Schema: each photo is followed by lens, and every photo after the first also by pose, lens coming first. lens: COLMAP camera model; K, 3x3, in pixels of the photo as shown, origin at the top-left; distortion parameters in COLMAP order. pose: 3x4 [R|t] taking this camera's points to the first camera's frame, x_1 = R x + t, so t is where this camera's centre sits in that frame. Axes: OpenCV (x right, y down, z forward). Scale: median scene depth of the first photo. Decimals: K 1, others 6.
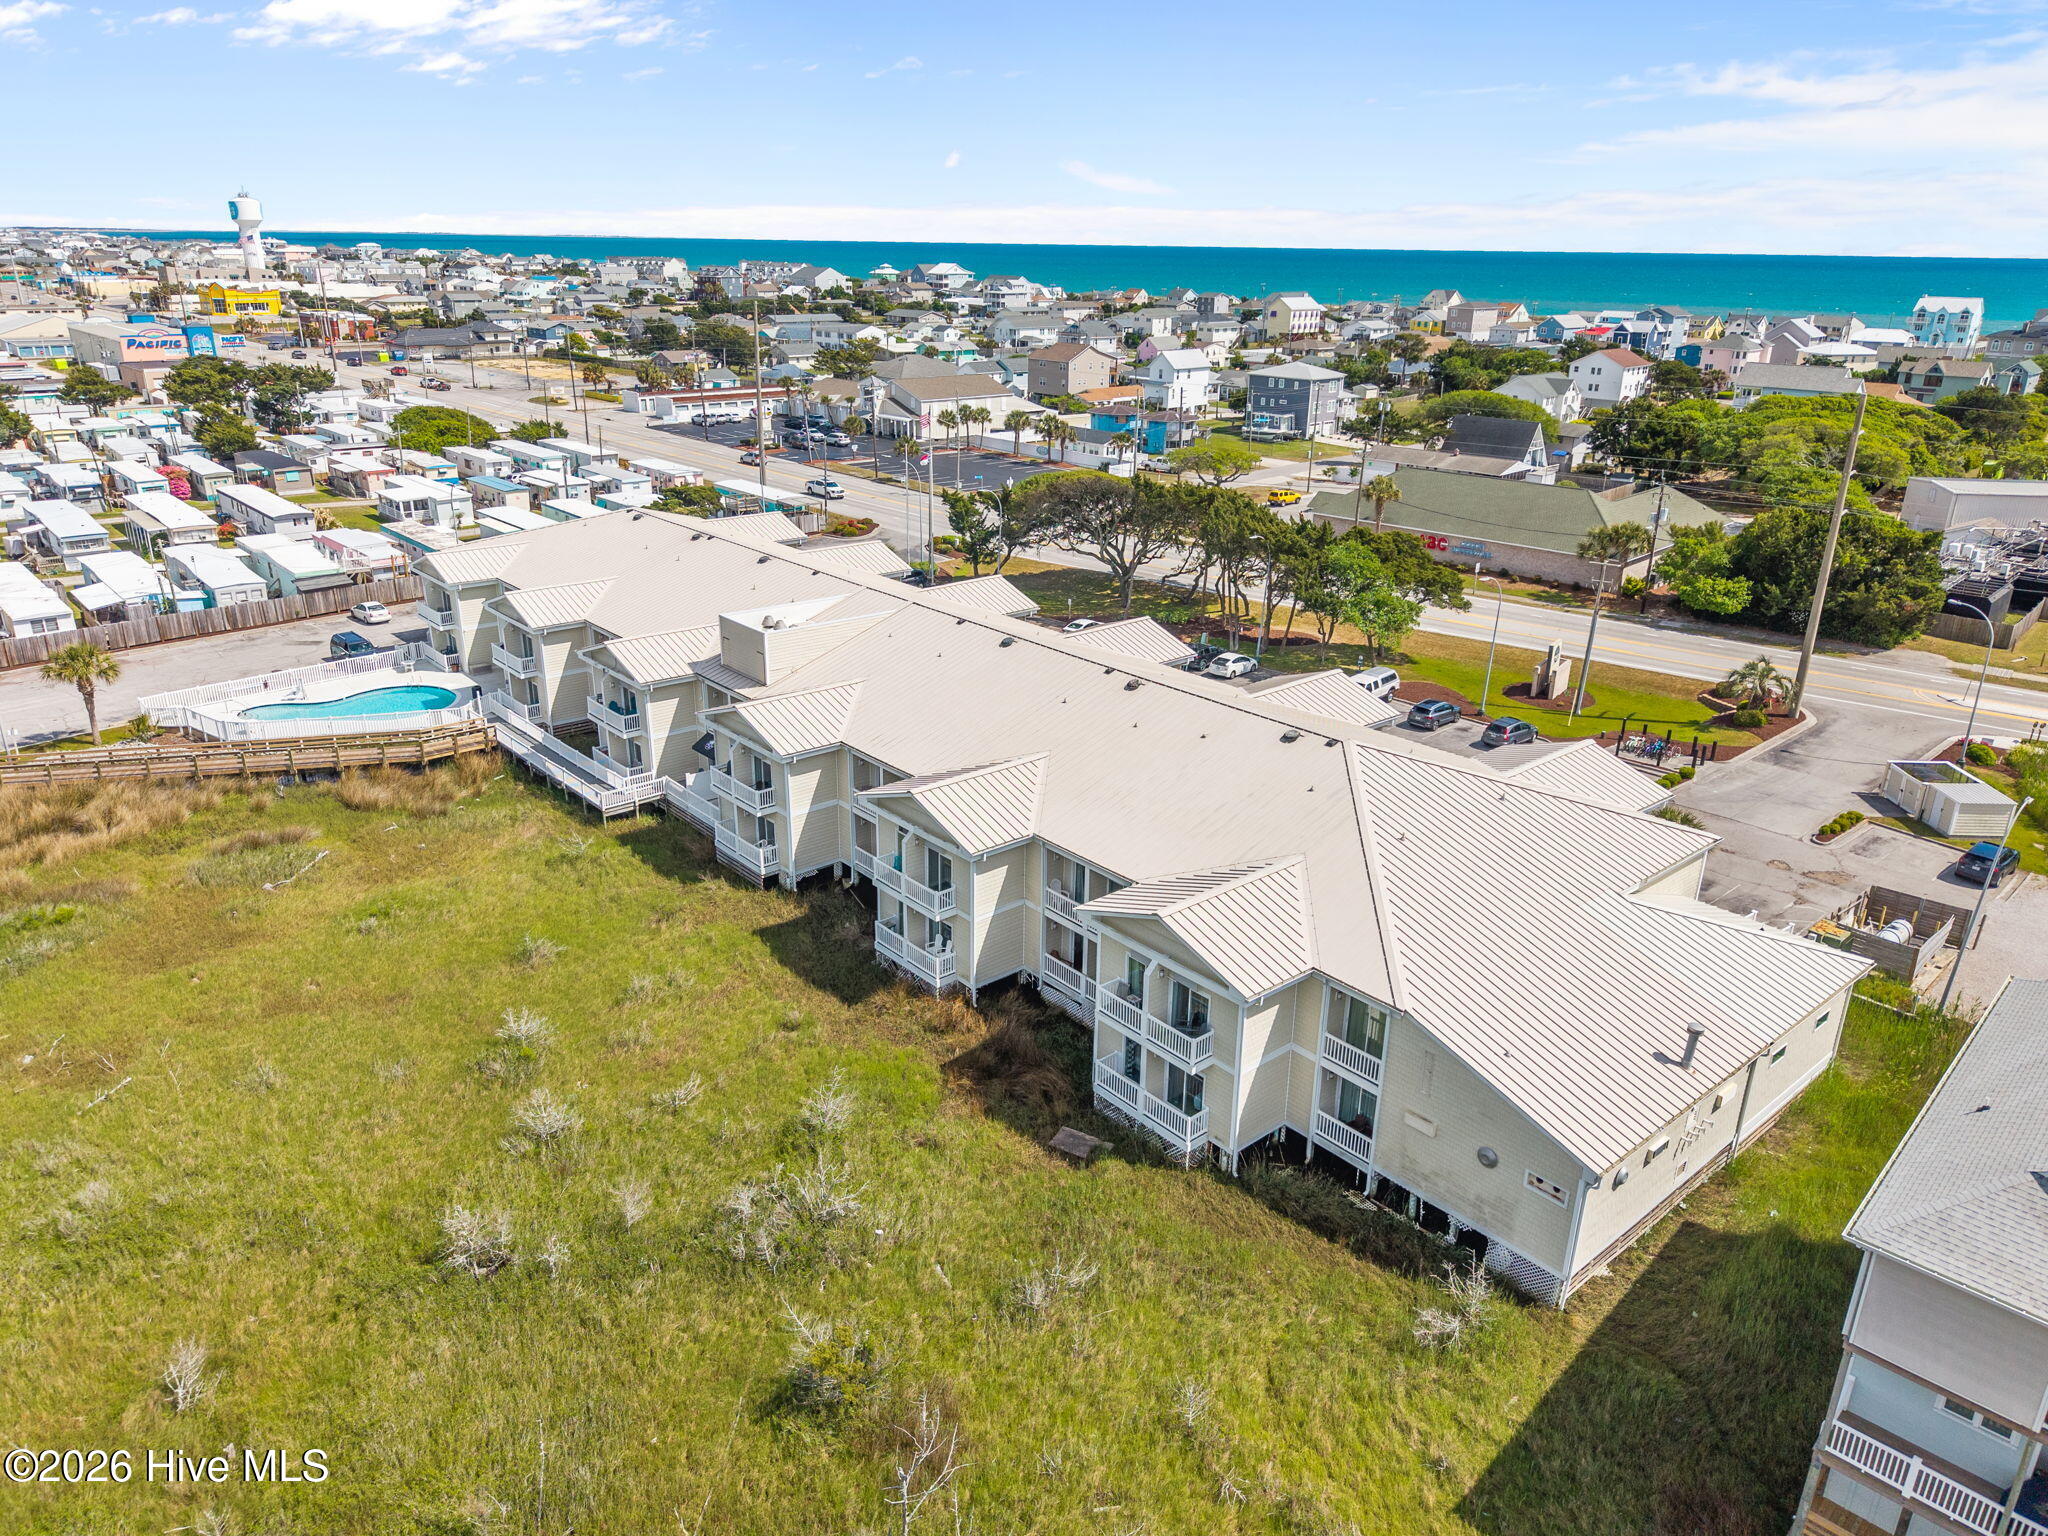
lens RADIAL K [[1396.8, 0, 1058.6], [0, 1396.8, 768.8], [0, 0, 1]] dist [0.001962, -0.001285]
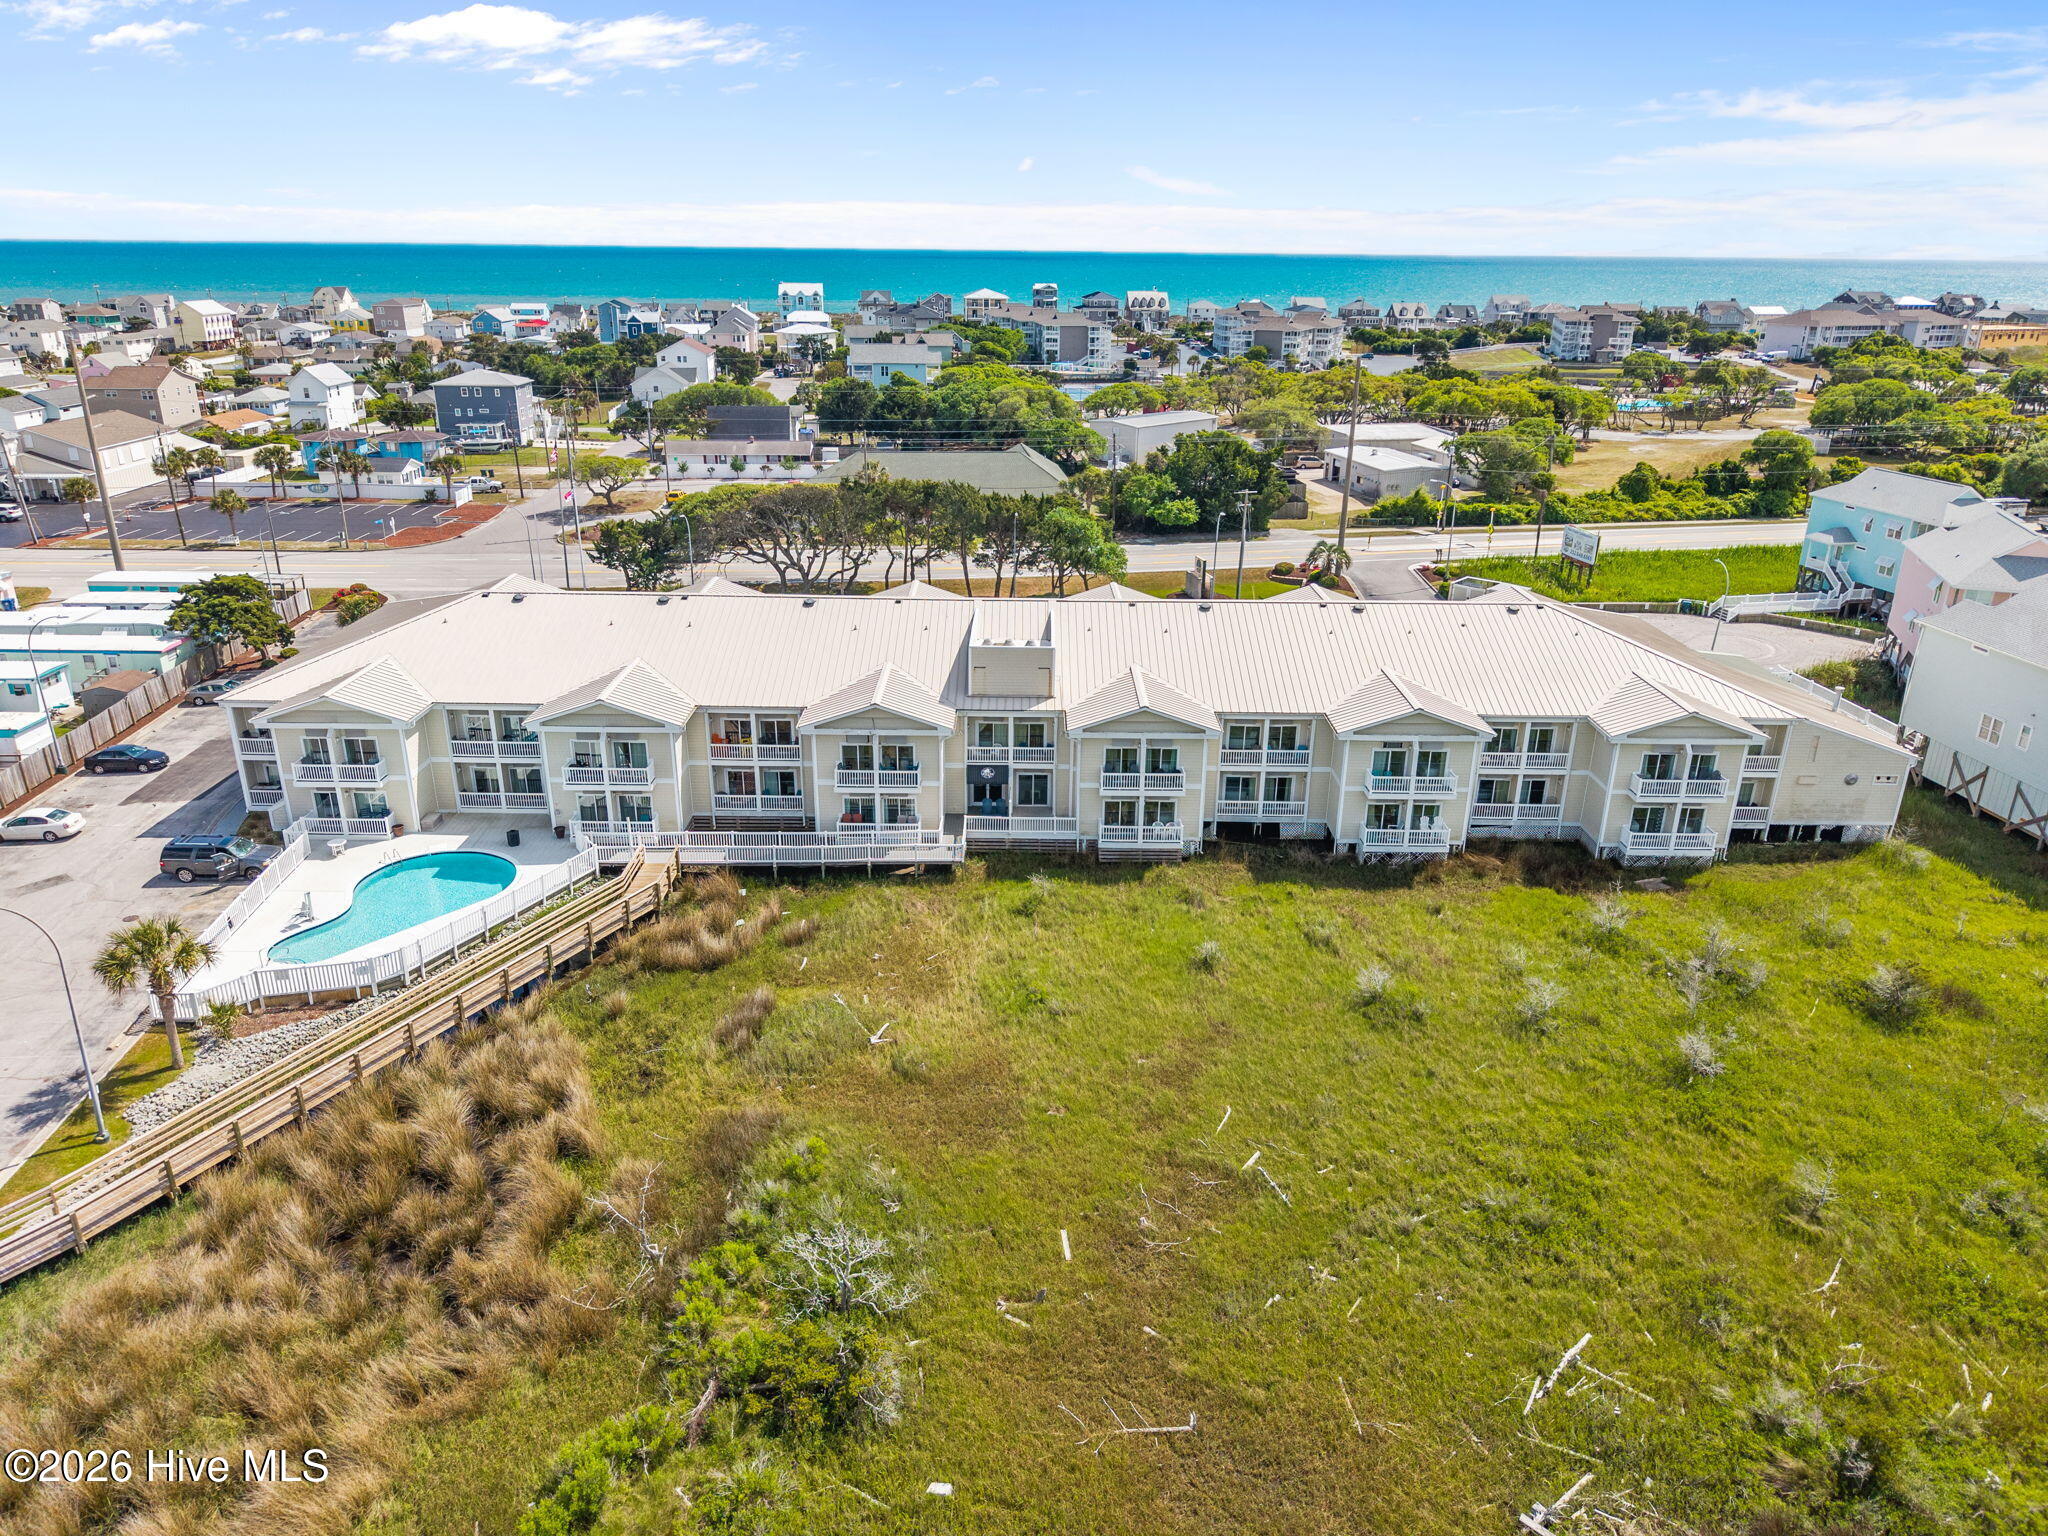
lens RADIAL K [[1333.5, 0, 1024.0], [0, 1333.5, 768.0], [0, 0, 1]] dist [-0.001911, -0.004198]
pose [[0.658834, -0.278851, 0.698698, -0.823980], [0.262074, 0.955660, 0.134283, -0.131294], [-0.705163, 0.094641, 0.702701, 0.265811]]
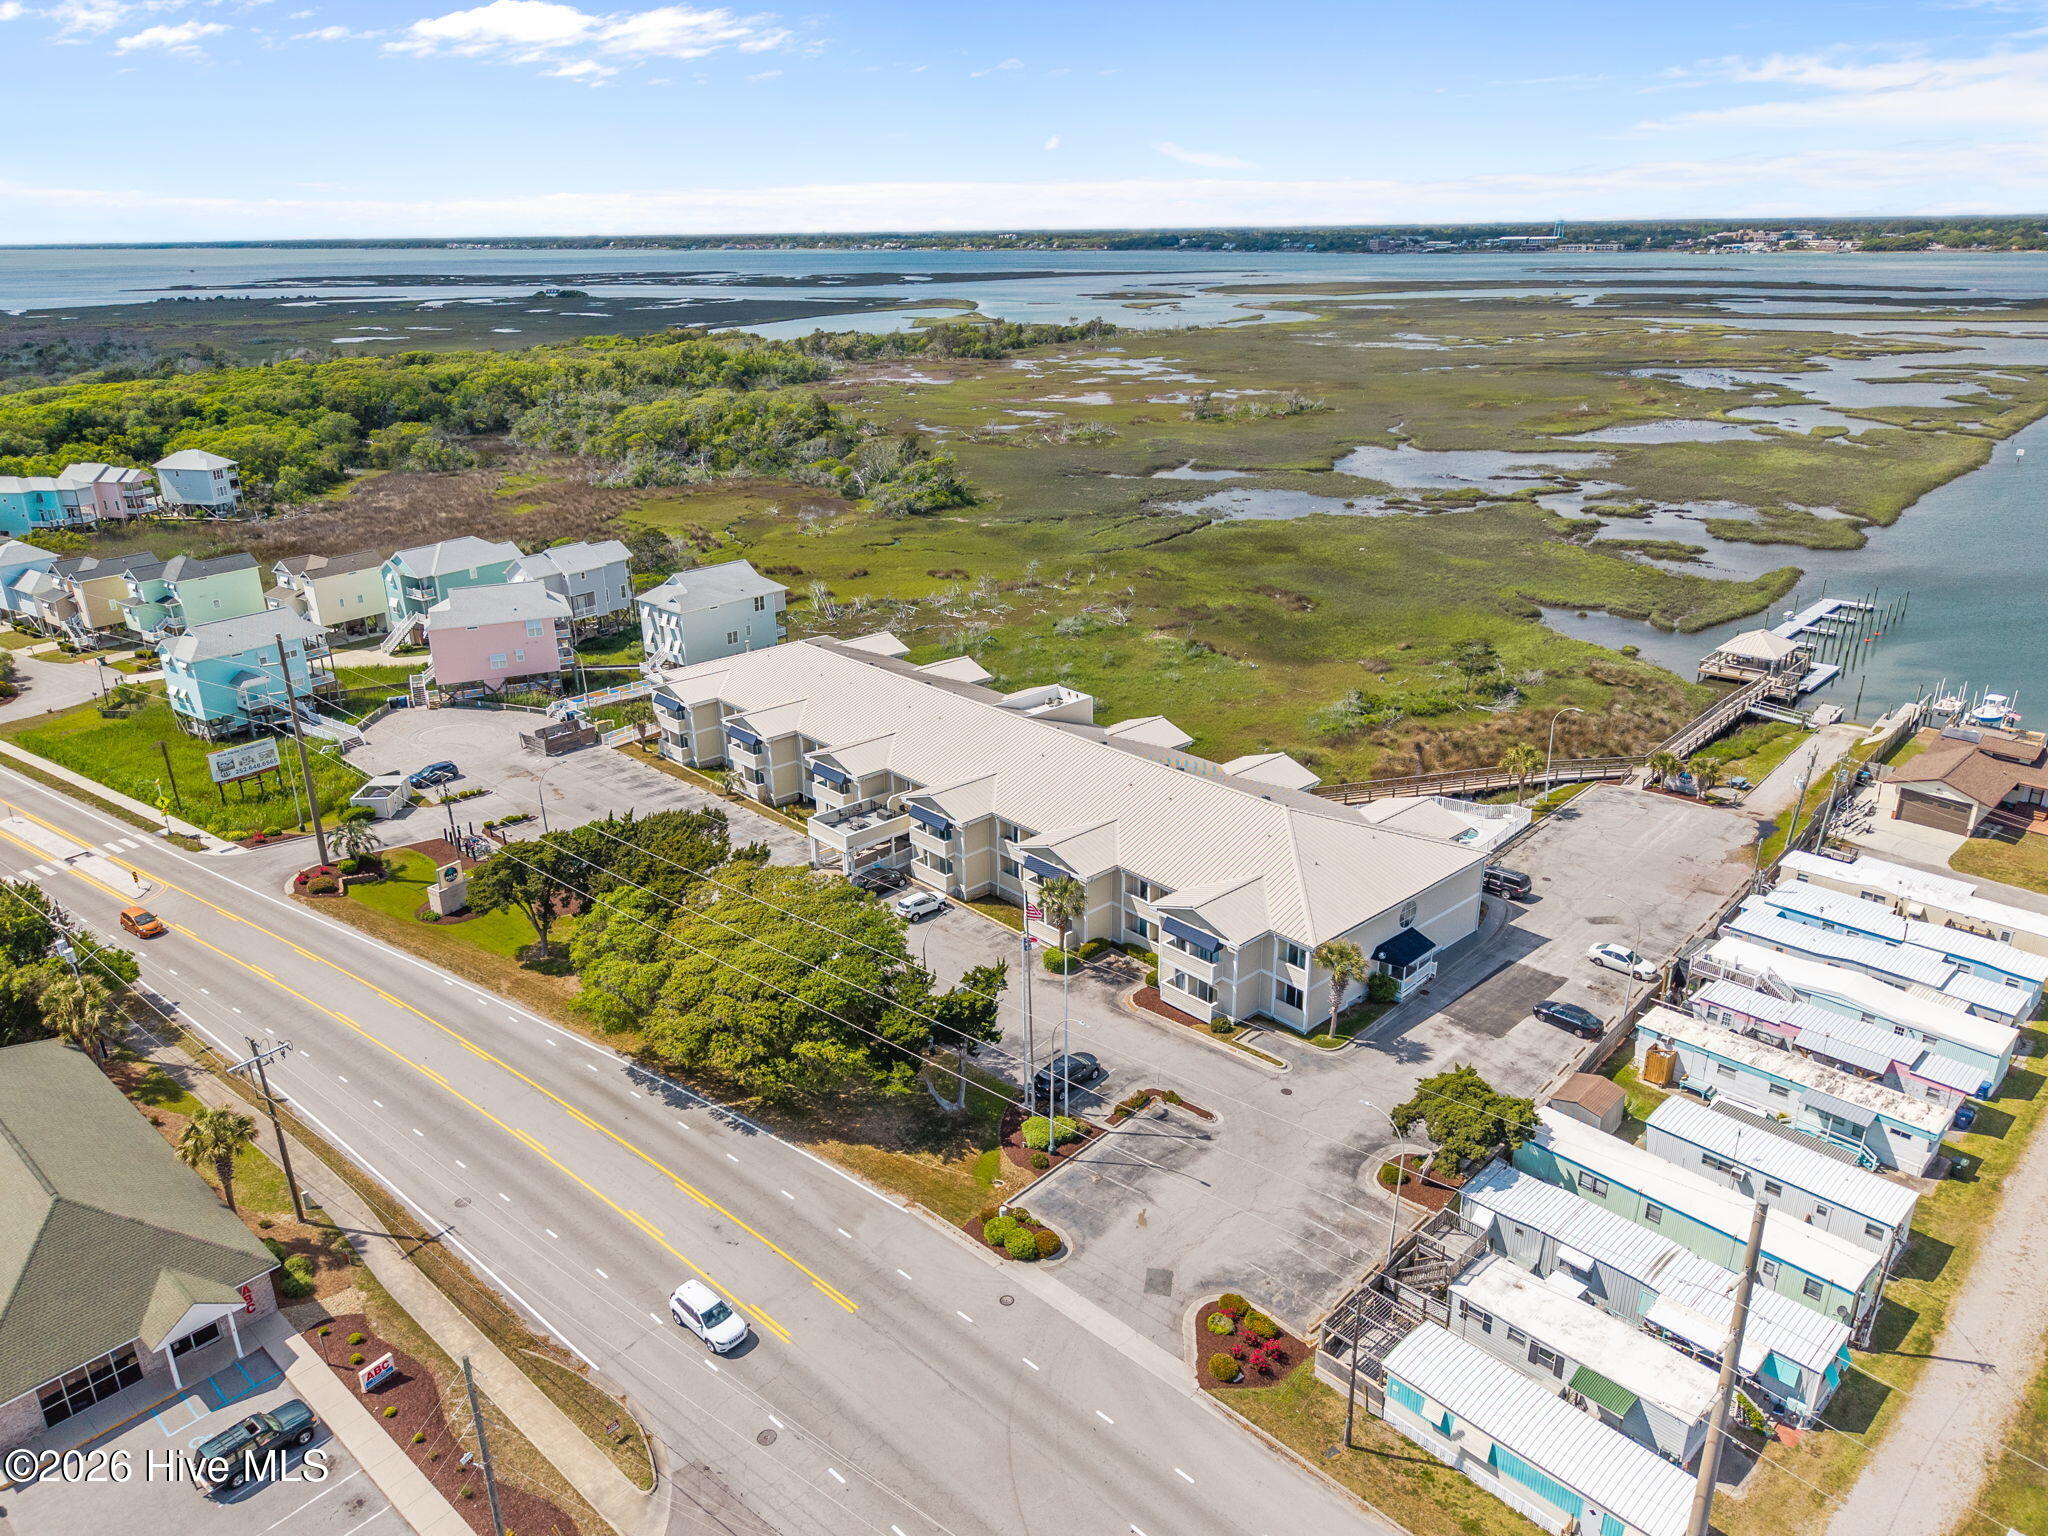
lens RADIAL K [[1396.8, 0, 1058.6], [0, 1396.8, 768.8], [0, 0, 1]] dist [0.001962, -0.001285]
pose [[-0.999826, 0.011054, -0.015004, -0.142713], [-0.001642, 0.749711, 0.661764, -1.071123], [0.018564, 0.661673, -0.749562, 2.128333]]
